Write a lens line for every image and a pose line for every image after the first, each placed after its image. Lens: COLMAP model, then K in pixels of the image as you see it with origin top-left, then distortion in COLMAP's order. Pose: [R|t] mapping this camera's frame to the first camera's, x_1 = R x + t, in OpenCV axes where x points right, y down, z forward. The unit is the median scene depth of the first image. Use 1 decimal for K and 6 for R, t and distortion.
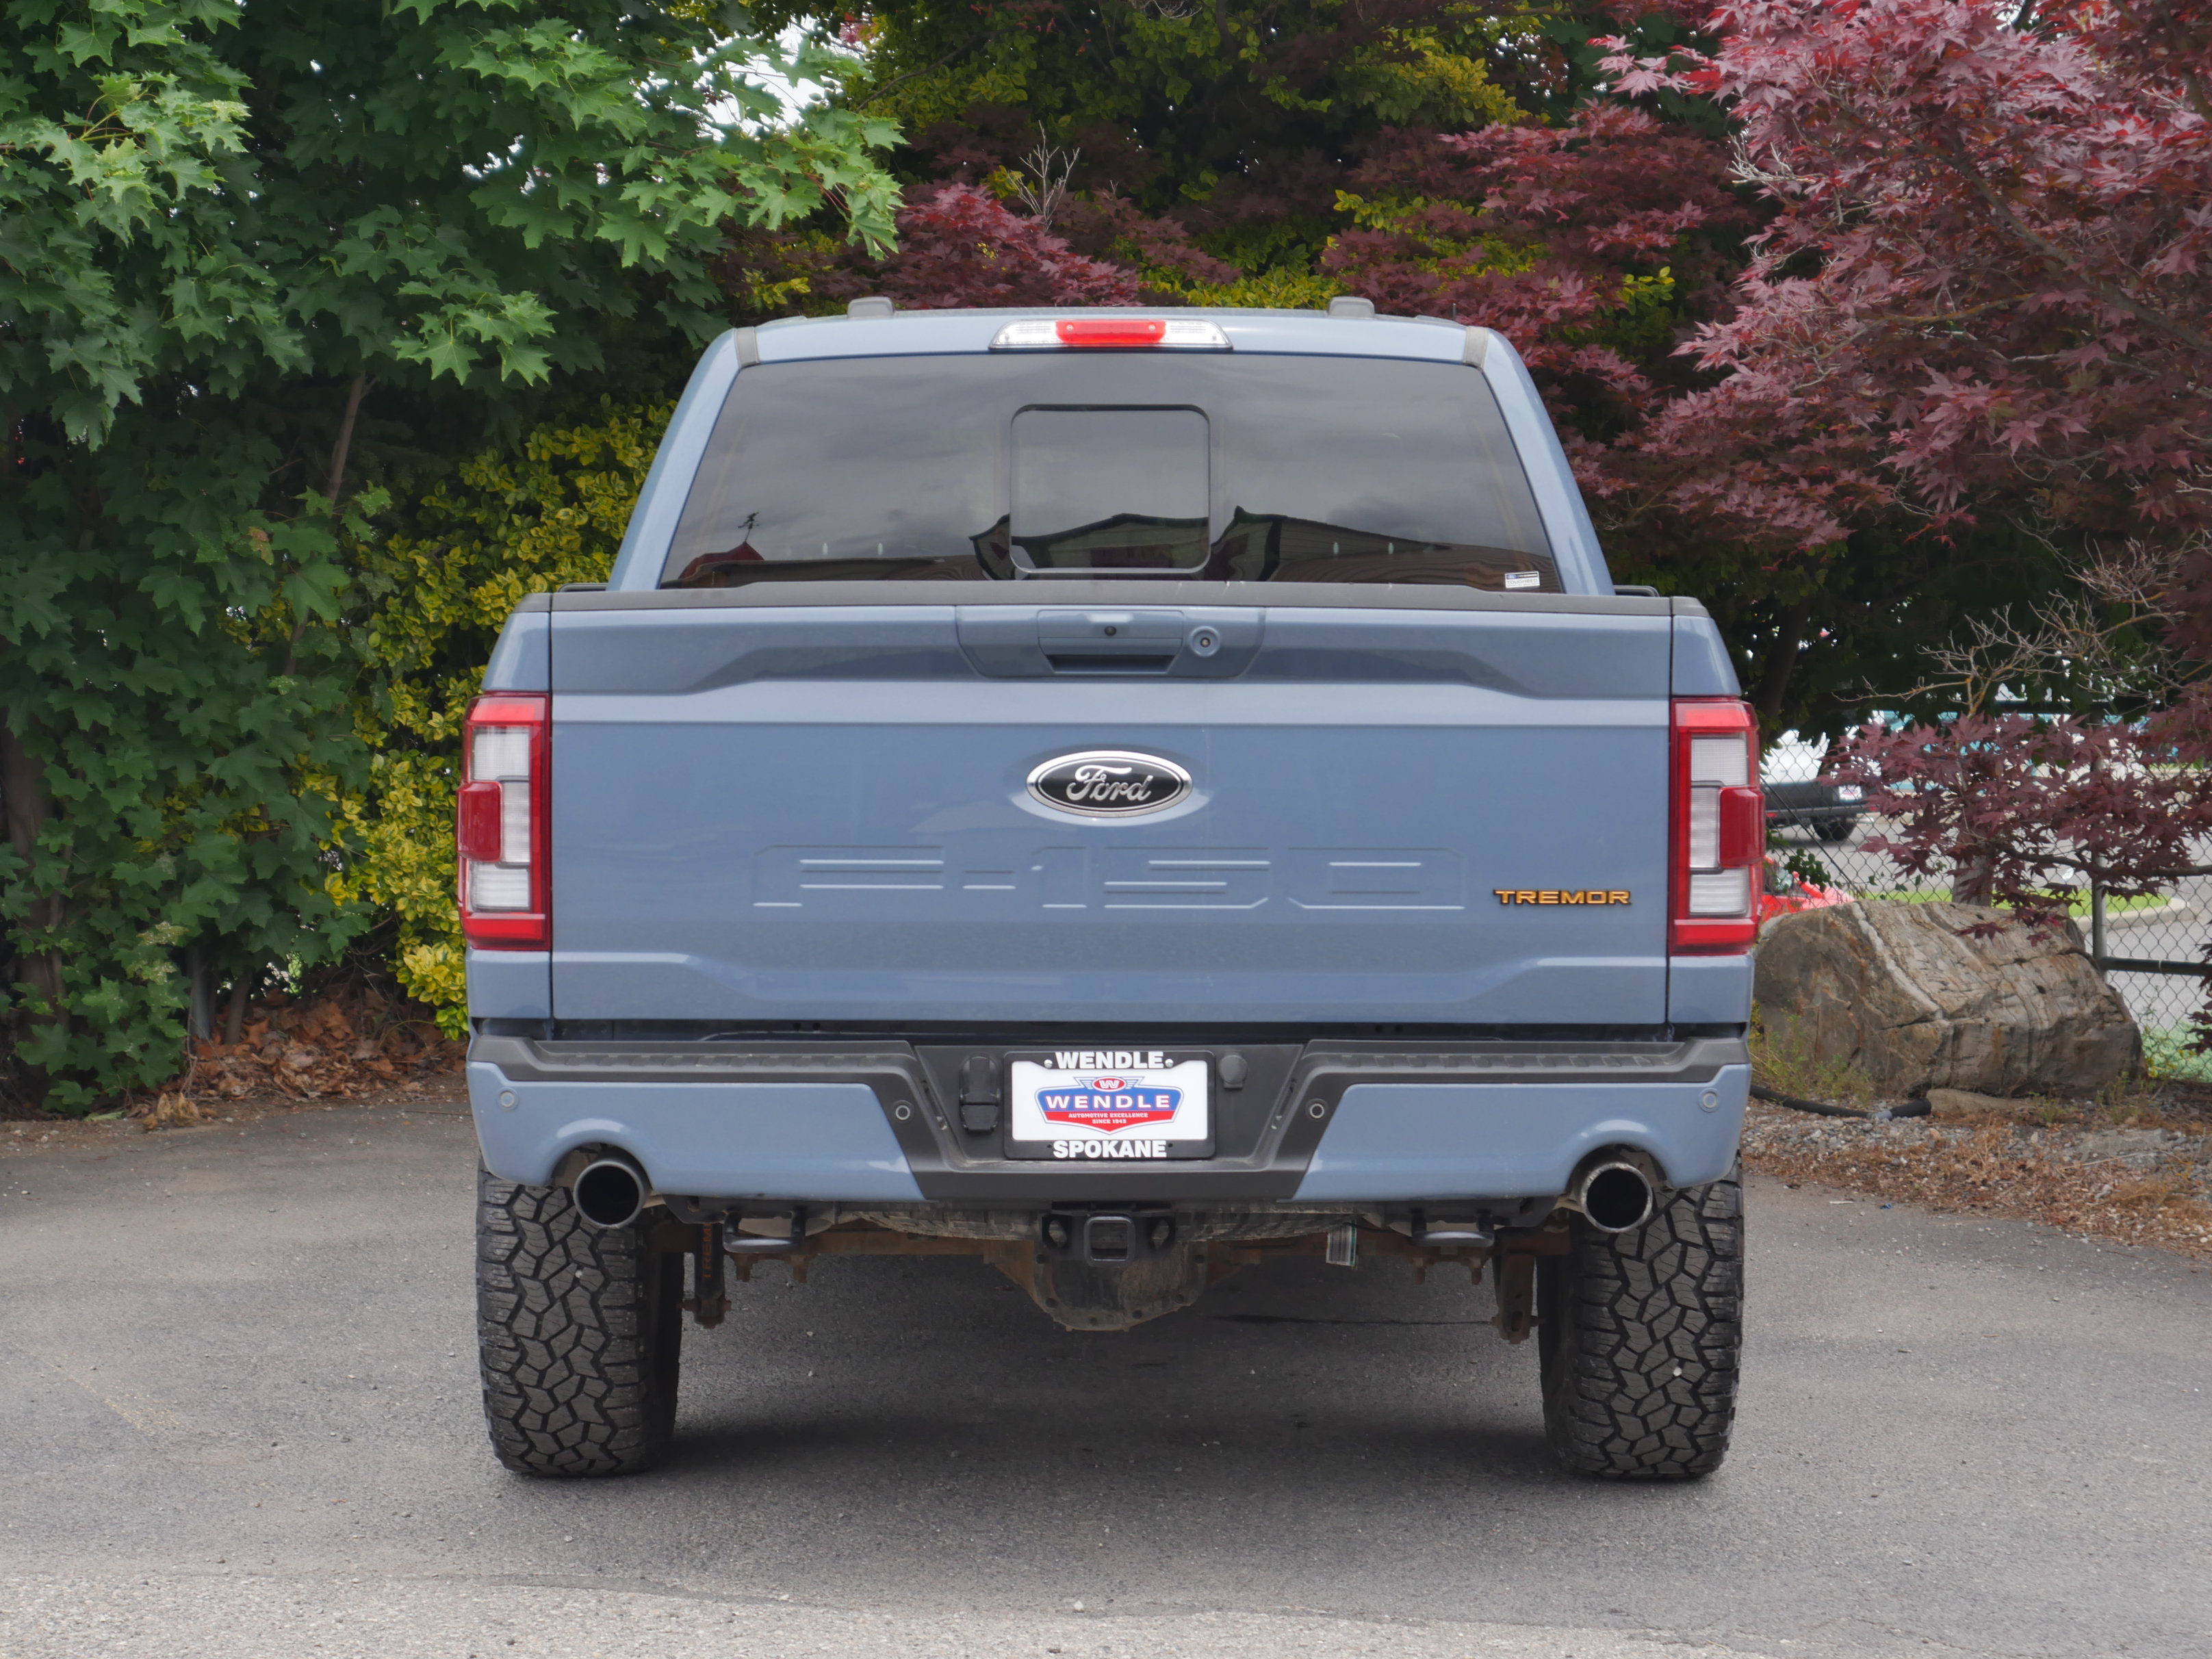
lens RADIAL K [[5444.1, 0, 1110.7], [0, 5444.1, 824.4], [0, 0, 1]] dist [0.202338, 0.000000]
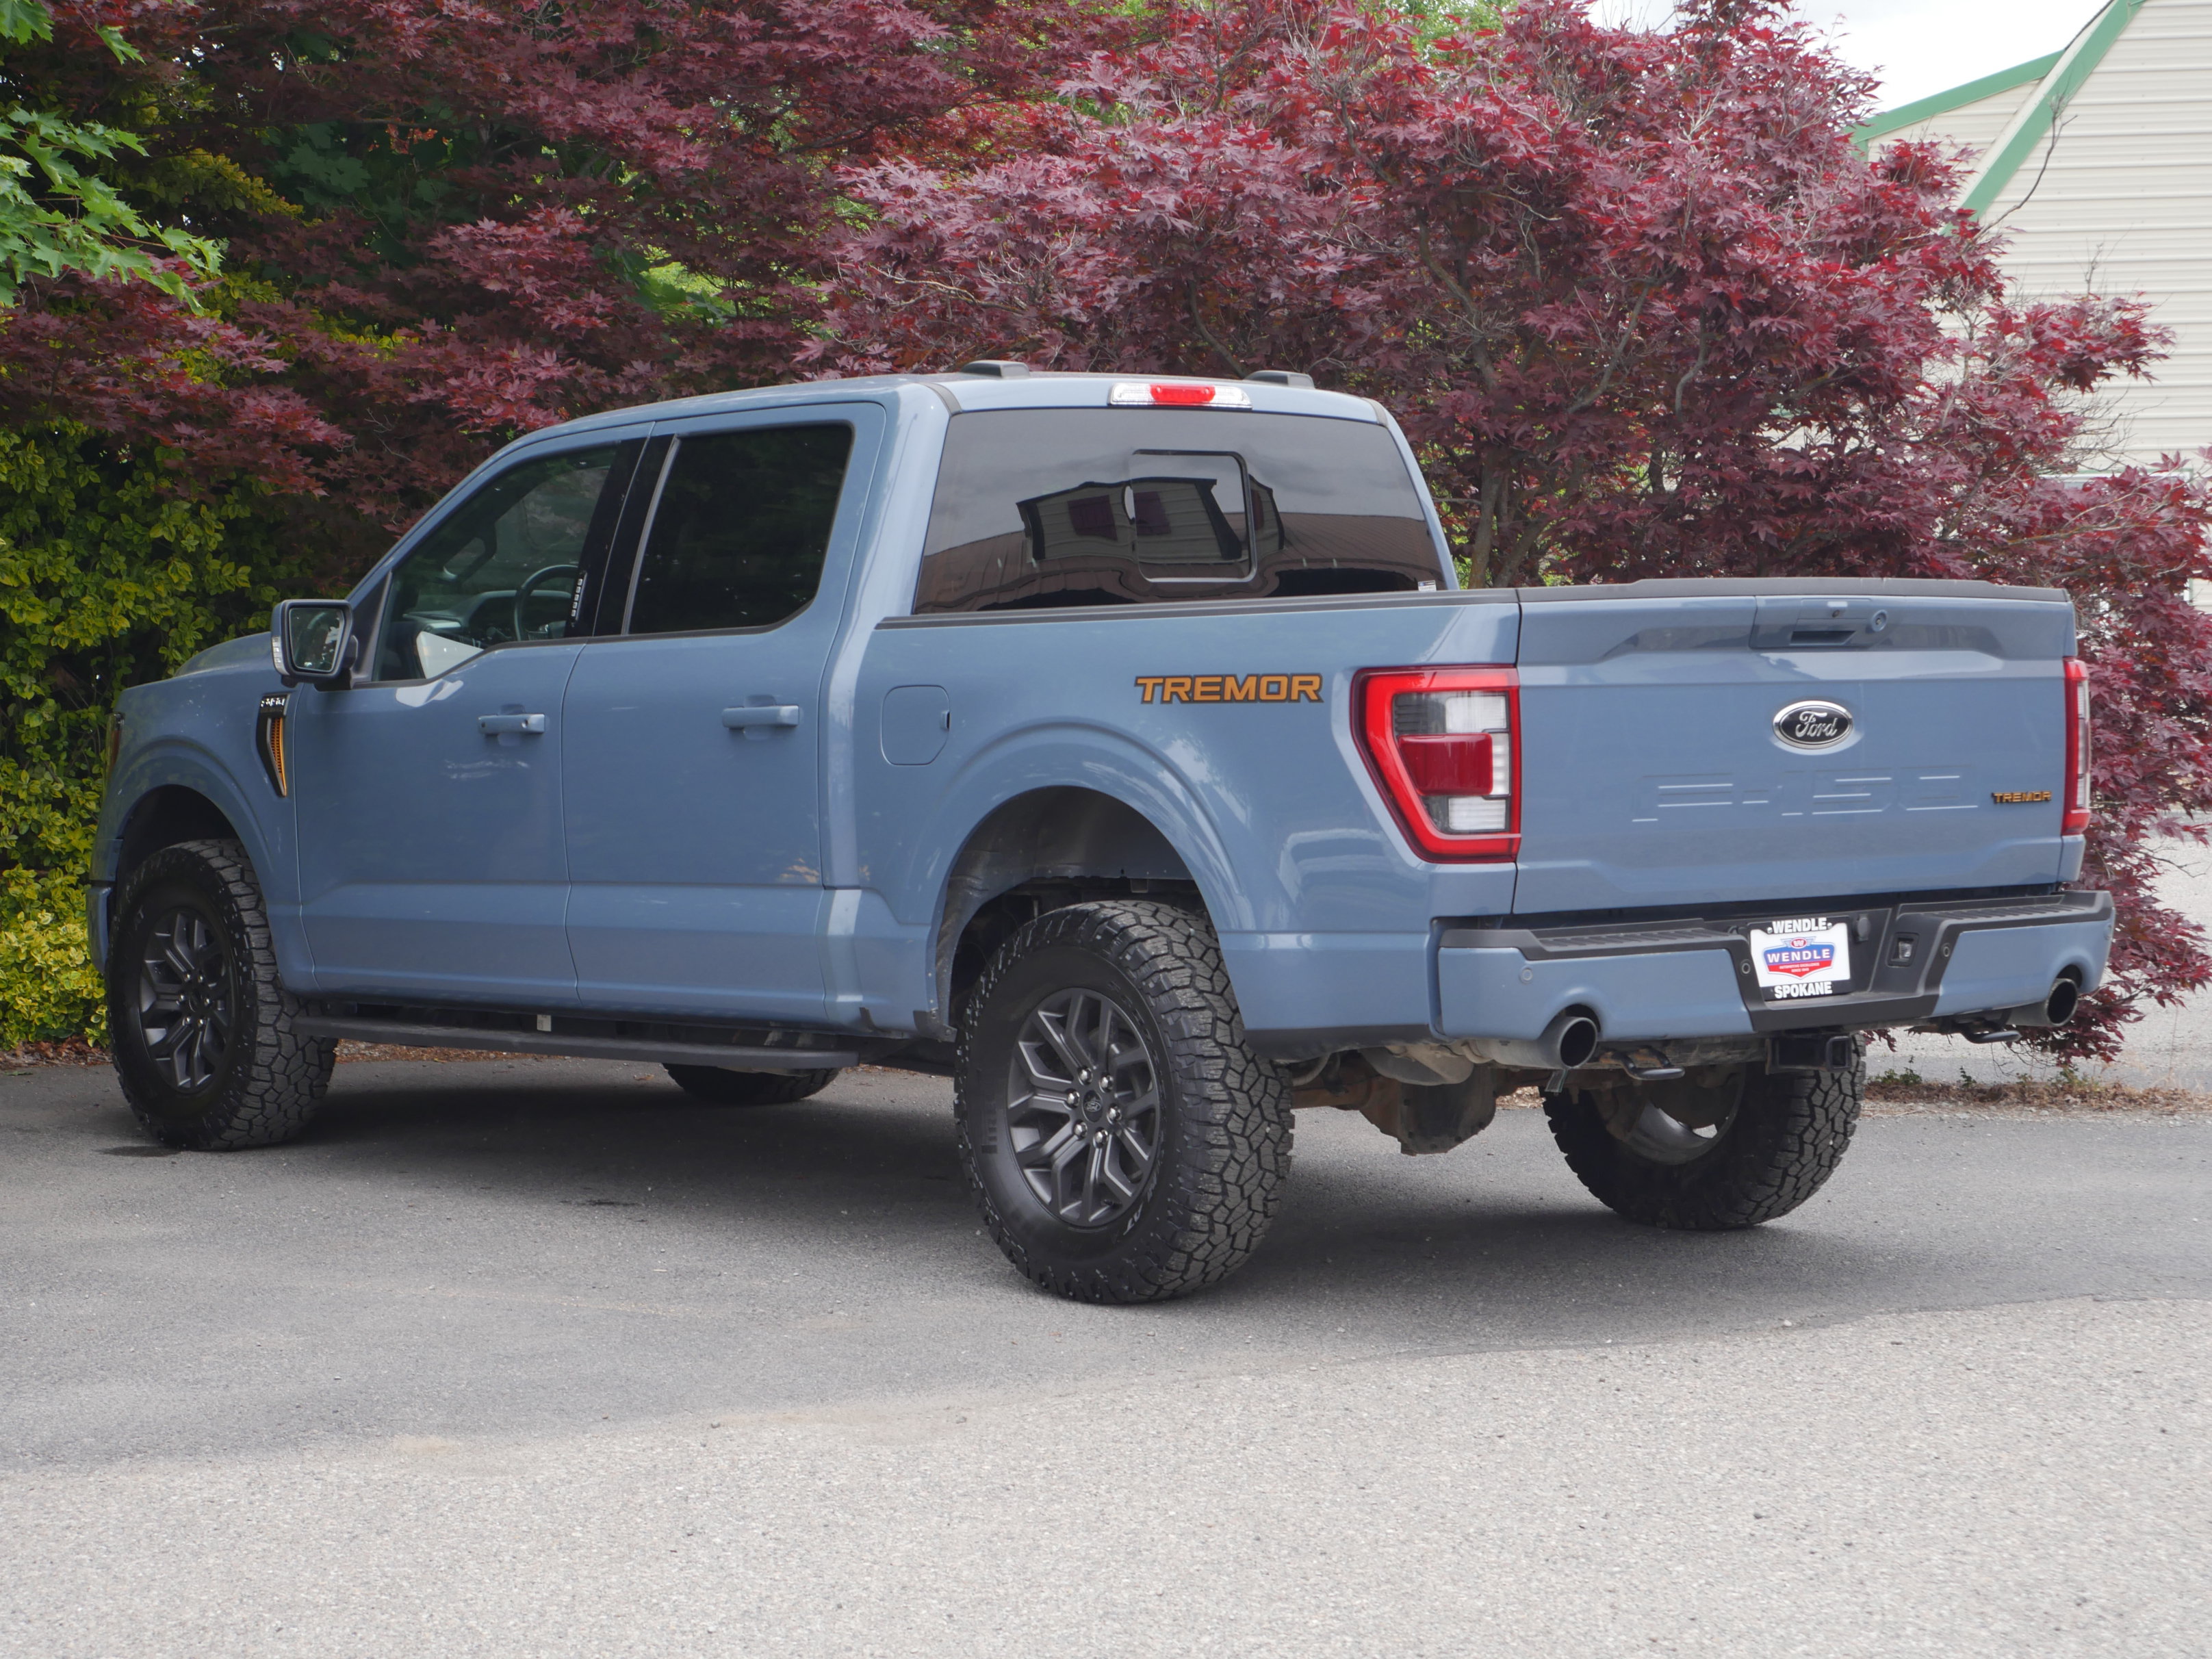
lens RADIAL K [[4824.6, 0, 1171.9], [0, 4824.6, 836.7], [0, 0, 1]] dist [0.064813, 0.000000]
pose [[0.753537, -0.034572, 0.656496, -0.640535], [0.036094, 0.999286, 0.011194, 0.001139], [-0.656414, 0.015261, 0.754247, 0.131049]]
